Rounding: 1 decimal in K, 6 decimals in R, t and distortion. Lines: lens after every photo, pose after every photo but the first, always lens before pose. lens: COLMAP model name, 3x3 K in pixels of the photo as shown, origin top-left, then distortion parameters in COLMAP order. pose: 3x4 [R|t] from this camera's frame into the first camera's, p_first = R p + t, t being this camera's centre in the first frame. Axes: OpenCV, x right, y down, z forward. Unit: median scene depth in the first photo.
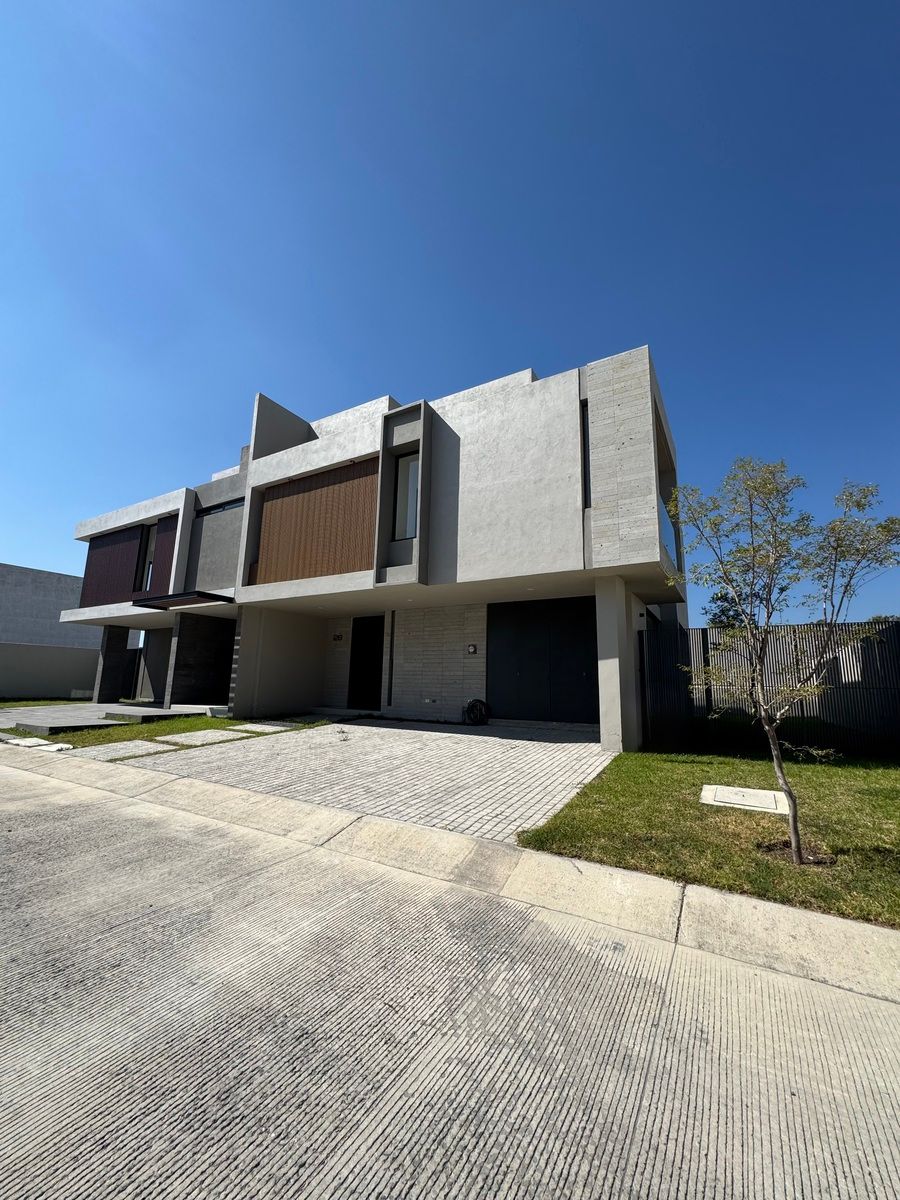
lens RADIAL K [[481.3, 0, 452.1], [0, 481.3, 598.1], [0, 0, 1]] dist [-0.000118, 0.000194]
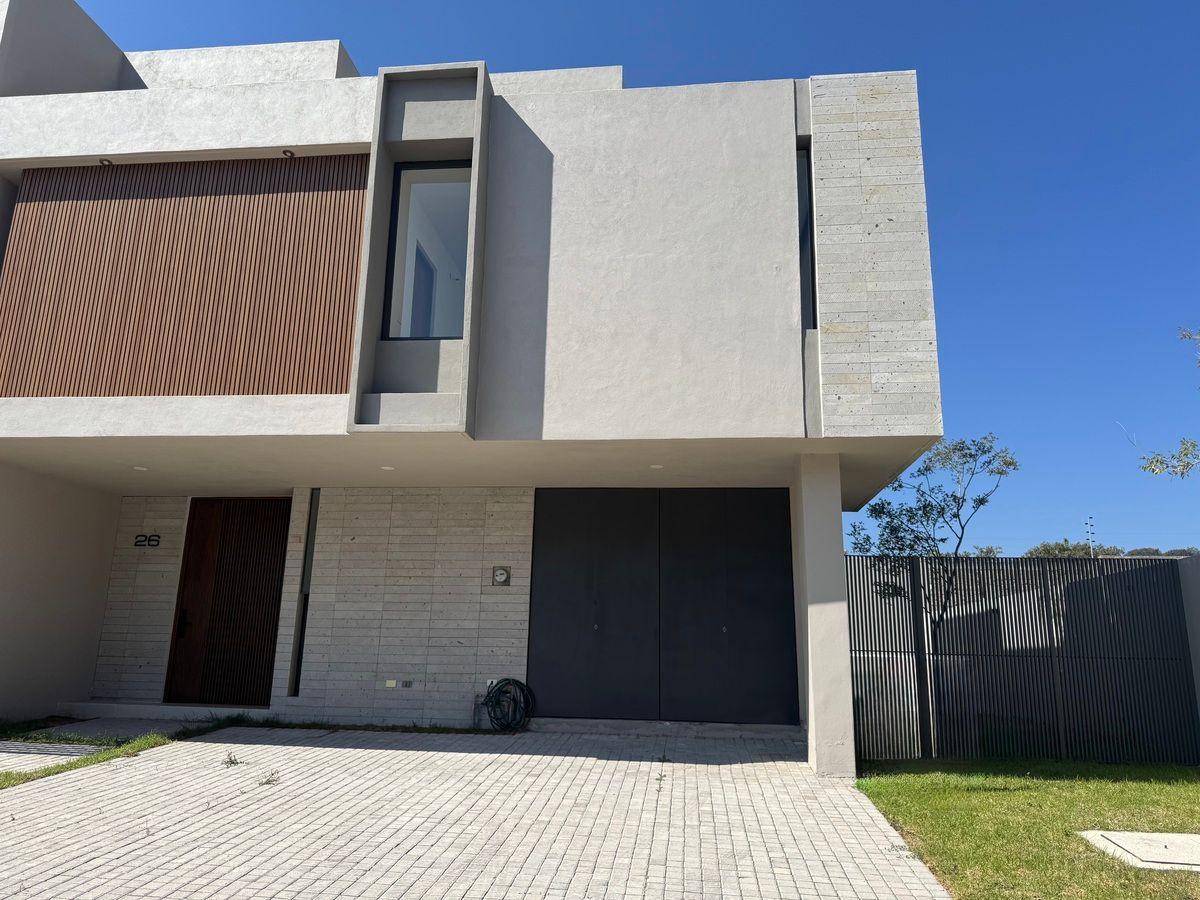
lens RADIAL K [[862.7, 0, 599.4], [0, 862.7, 449.6], [0, 0, 1]] dist [0.045398, -0.021908]
pose [[0.914363, 0.094882, 0.393621, -0.264329], [-0.075644, 0.995070, -0.064142, 0.028190], [-0.397766, 0.028874, 0.917032, 0.152757]]
